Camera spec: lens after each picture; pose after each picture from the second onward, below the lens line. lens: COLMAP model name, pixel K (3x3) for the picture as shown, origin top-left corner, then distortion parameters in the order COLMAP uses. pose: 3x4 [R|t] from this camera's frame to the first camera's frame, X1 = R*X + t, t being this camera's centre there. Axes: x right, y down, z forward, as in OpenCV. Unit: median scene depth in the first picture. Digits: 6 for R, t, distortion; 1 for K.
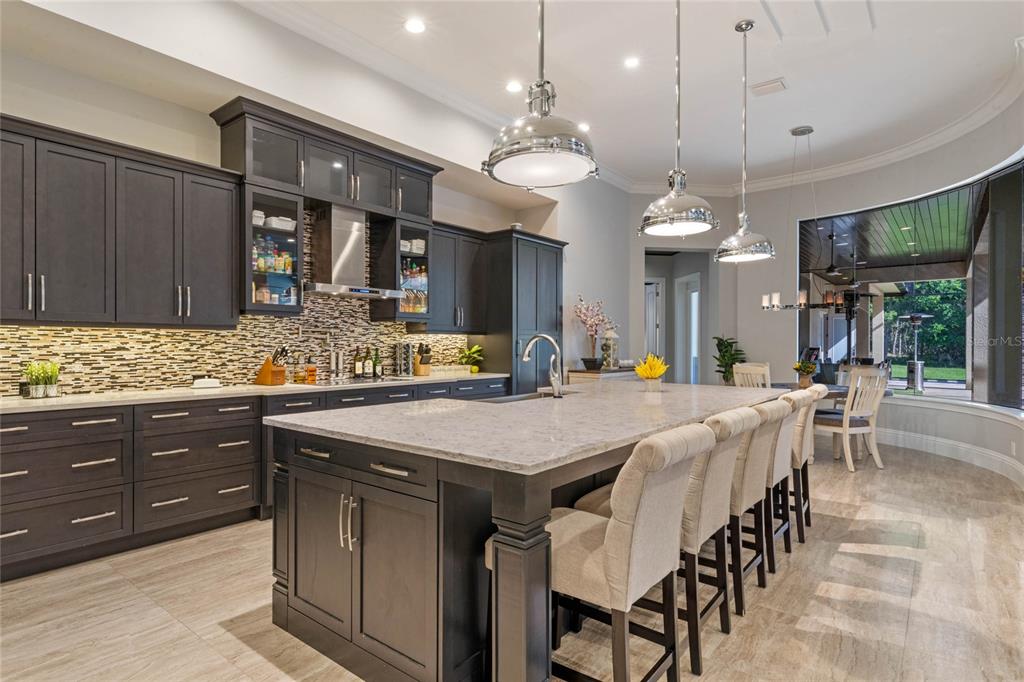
lens RADIAL K [[559.7, 0, 510.7], [0, 559.7, 342.2], [0, 0, 1]] dist [0.003474, 0.000496]
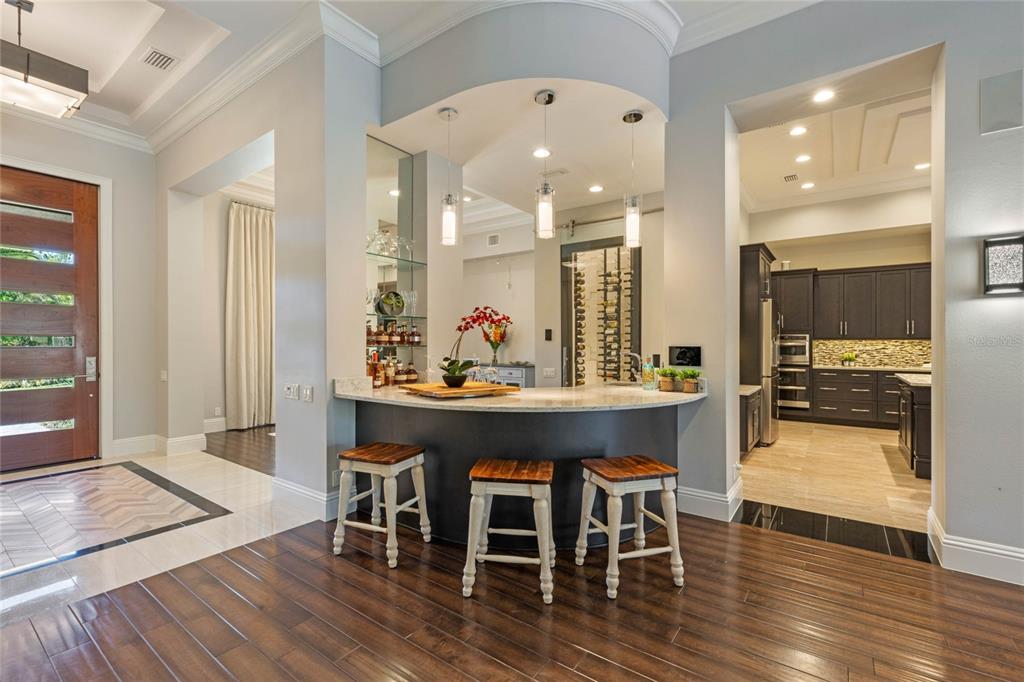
lens RADIAL K [[441.0, 0, 509.2], [0, 441.0, 344.9], [0, 0, 1]] dist [0.000973, -0.000049]
pose [[0.039013, -0.003835, -0.999231, 1.120091], [-0.000056, 0.999993, -0.003840, 0.003564], [0.999239, 0.000206, 0.039012, -0.663168]]
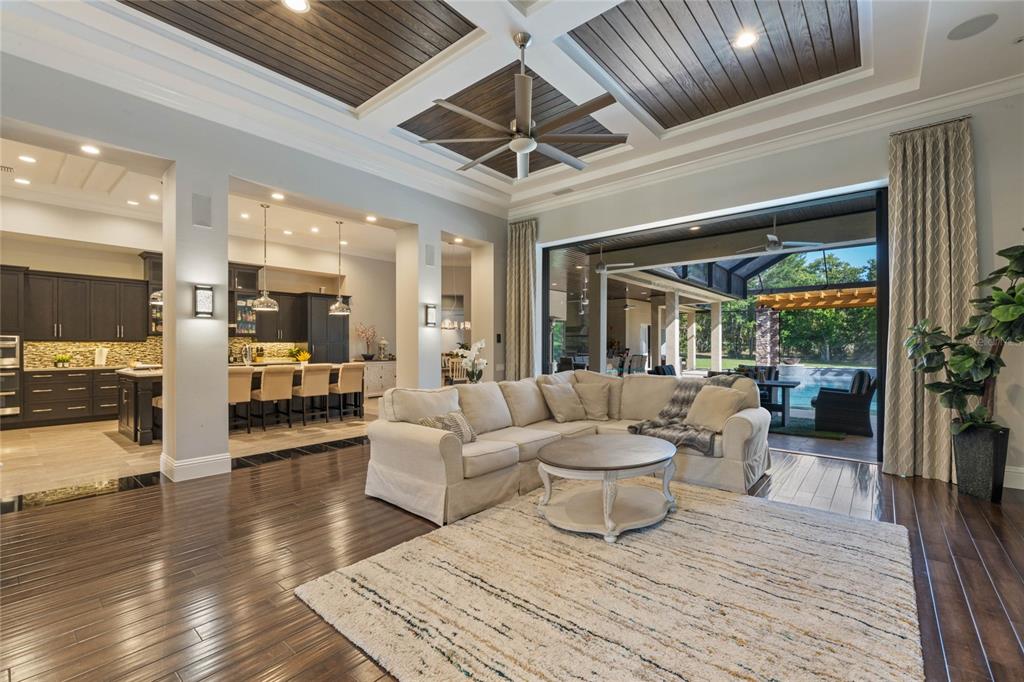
lens RADIAL K [[441.0, 0, 508.6], [0, 441.0, 344.4], [0, 0, 1]] dist [0.000973, -0.000049]
pose [[0.999506, -0.004869, -0.031064, 1.320836], [0.004805, 0.999986, -0.002117, -0.000475], [0.031074, 0.001967, 0.999515, -1.027856]]
